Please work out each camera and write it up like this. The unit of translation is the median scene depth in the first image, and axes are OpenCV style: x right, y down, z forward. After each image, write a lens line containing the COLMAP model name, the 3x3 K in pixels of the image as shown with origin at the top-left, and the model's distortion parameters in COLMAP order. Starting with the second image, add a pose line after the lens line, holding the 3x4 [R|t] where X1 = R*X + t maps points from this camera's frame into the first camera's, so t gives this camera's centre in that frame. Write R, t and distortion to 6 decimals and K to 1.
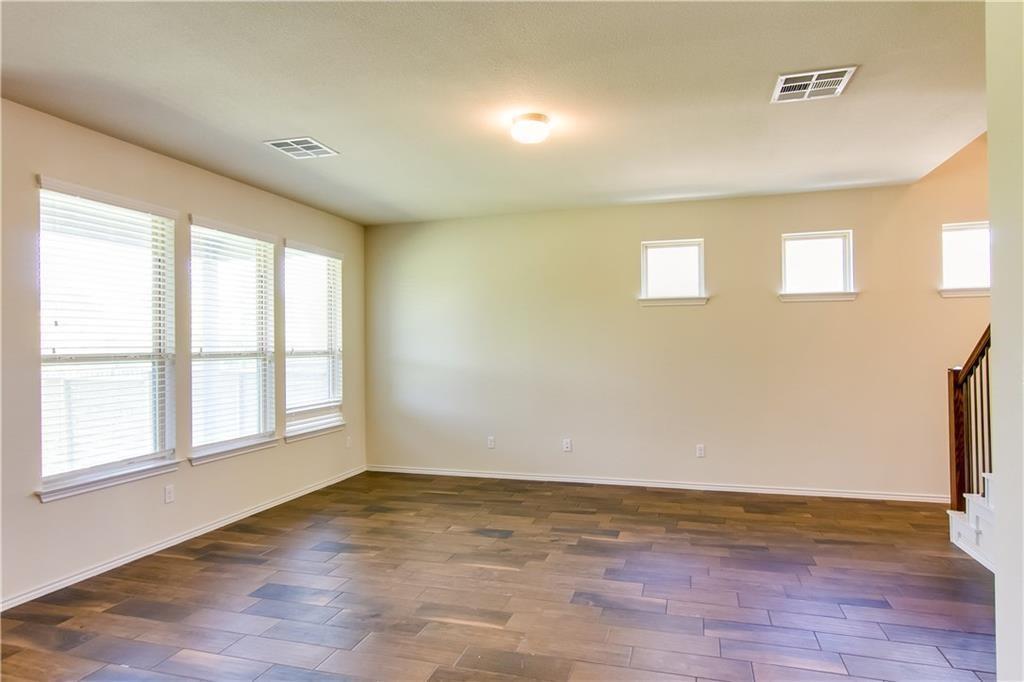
lens RADIAL K [[582.4, 0, 524.0], [0, 582.4, 340.4], [0, 0, 1]] dist [-0.000241, 0.001601]
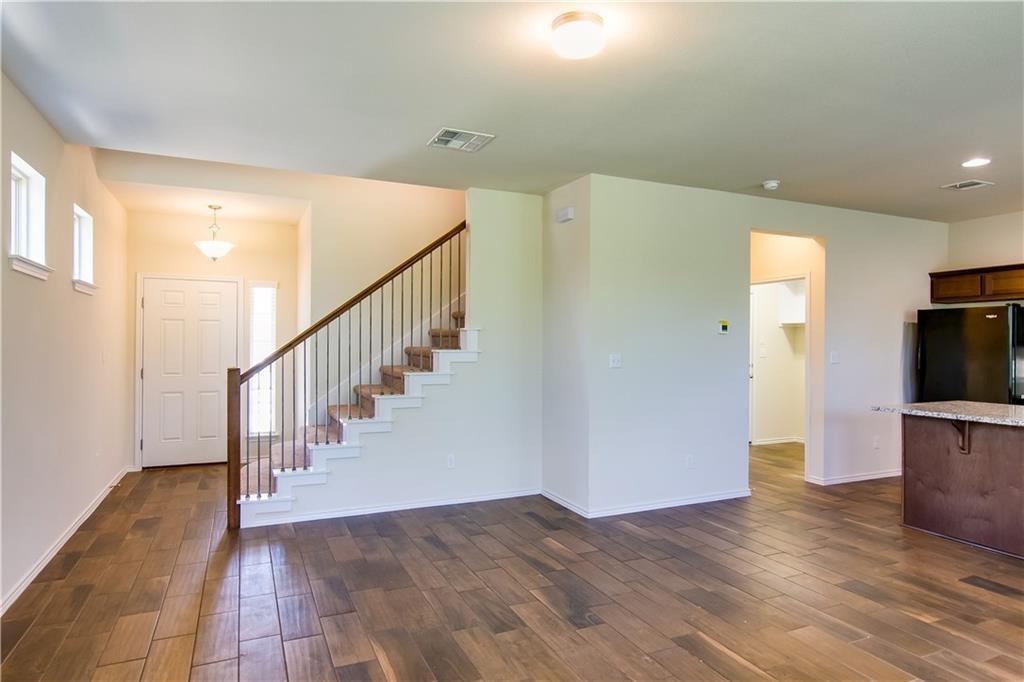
lens RADIAL K [[594.1, 0, 498.4], [0, 594.1, 343.2], [0, 0, 1]] dist [-0.000911, 0.001993]
pose [[-0.649272, 0.008909, 0.760504, -0.372825], [-0.007103, 0.999817, -0.017777, 0.016664], [-0.760523, -0.016944, -0.649090, 1.221997]]
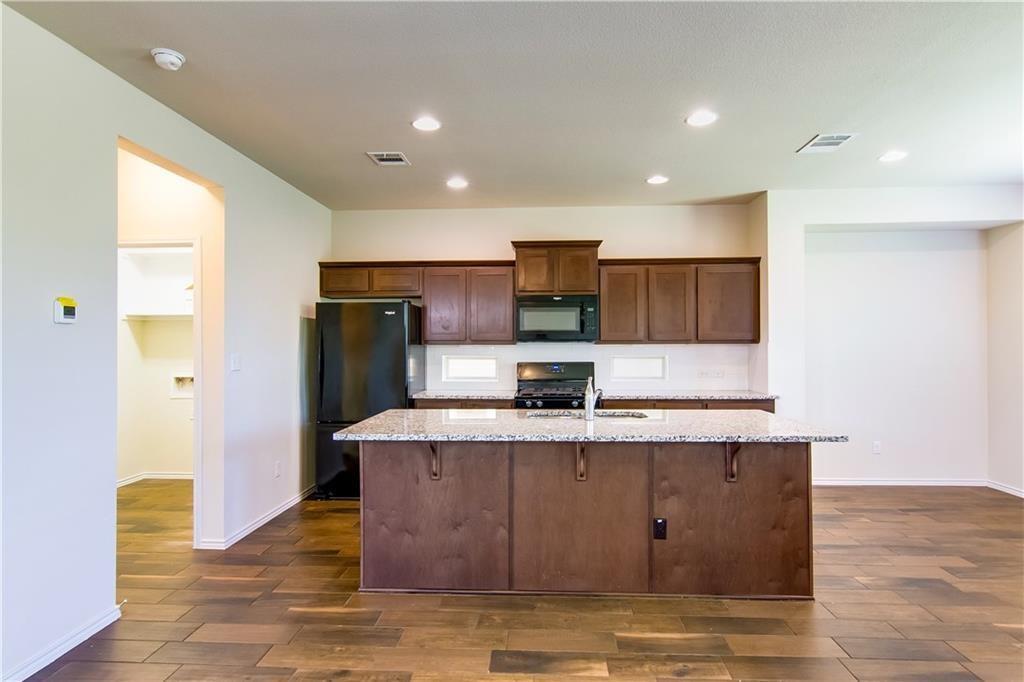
lens RADIAL K [[577.6, 0, 507.1], [0, 577.6, 343.1], [0, 0, 1]] dist [0.000816, 0.001105]
pose [[-0.972059, 0.014512, -0.234287, -0.060055], [0.018405, 0.999726, -0.014439, 0.010010], [0.234014, -0.018347, -0.972060, 0.783692]]
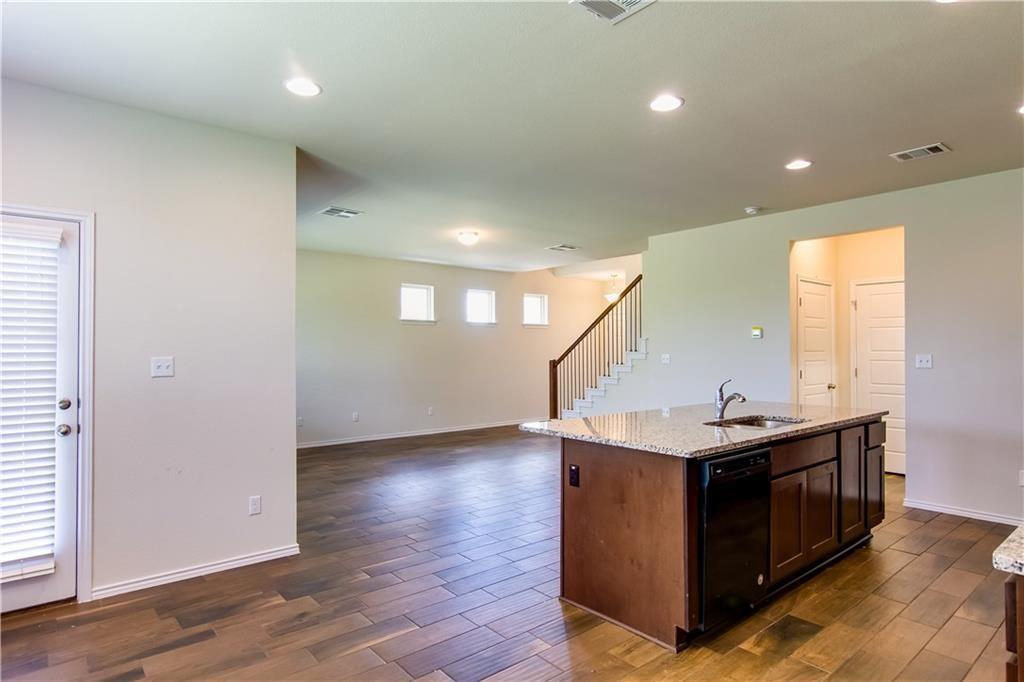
lens RADIAL K [[577.6, 0, 507.1], [0, 577.6, 343.1], [0, 0, 1]] dist [0.000816, 0.001105]
pose [[0.560268, 0.018711, 0.828100, -1.203825], [-0.015391, 0.999807, -0.012178, 0.010420], [-0.828169, -0.005923, 0.560448, -0.155111]]
